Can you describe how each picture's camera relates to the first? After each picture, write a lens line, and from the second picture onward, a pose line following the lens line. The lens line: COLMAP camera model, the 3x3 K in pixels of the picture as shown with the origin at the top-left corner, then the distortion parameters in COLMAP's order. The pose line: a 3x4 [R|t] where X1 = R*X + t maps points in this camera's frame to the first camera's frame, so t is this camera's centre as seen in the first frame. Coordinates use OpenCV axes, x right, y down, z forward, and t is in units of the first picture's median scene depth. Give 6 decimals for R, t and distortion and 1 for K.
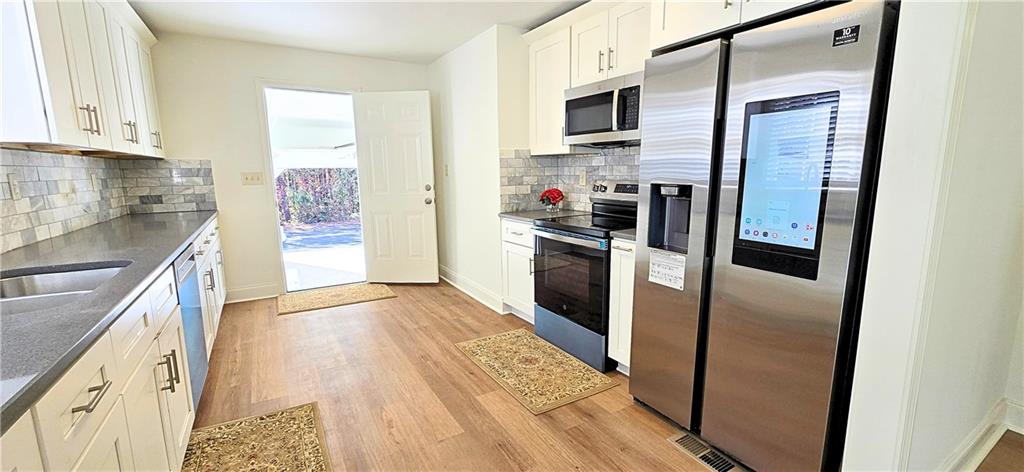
lens RADIAL K [[418.7, 0, 517.3], [0, 418.7, 238.7], [0, 0, 1]] dist [-0.003596, 0.000256]
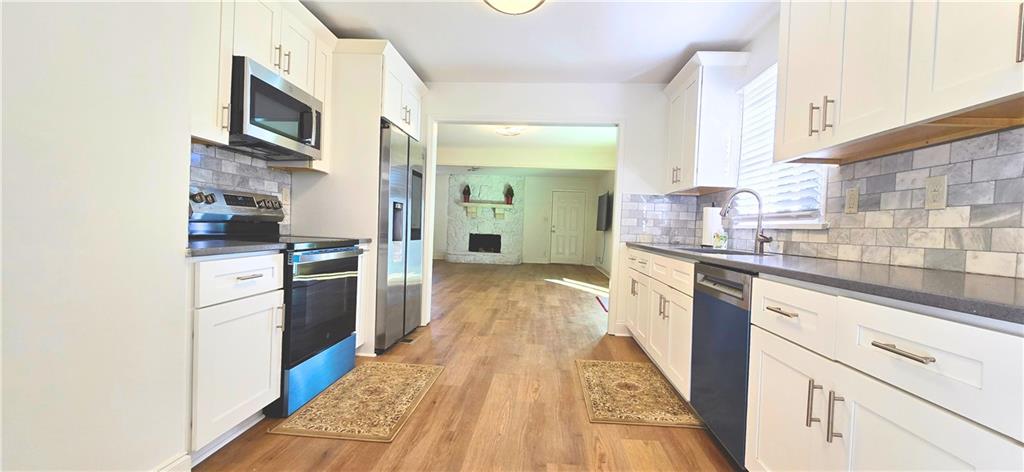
lens RADIAL K [[418.7, 0, 512.5], [0, 418.7, 237.9], [0, 0, 1]] dist [-0.003596, 0.000256]
pose [[-0.813266, -0.034533, 0.580866, -0.804618], [0.063716, 0.986950, 0.147883, -0.164316], [-0.578393, 0.157279, -0.800453, 1.654972]]
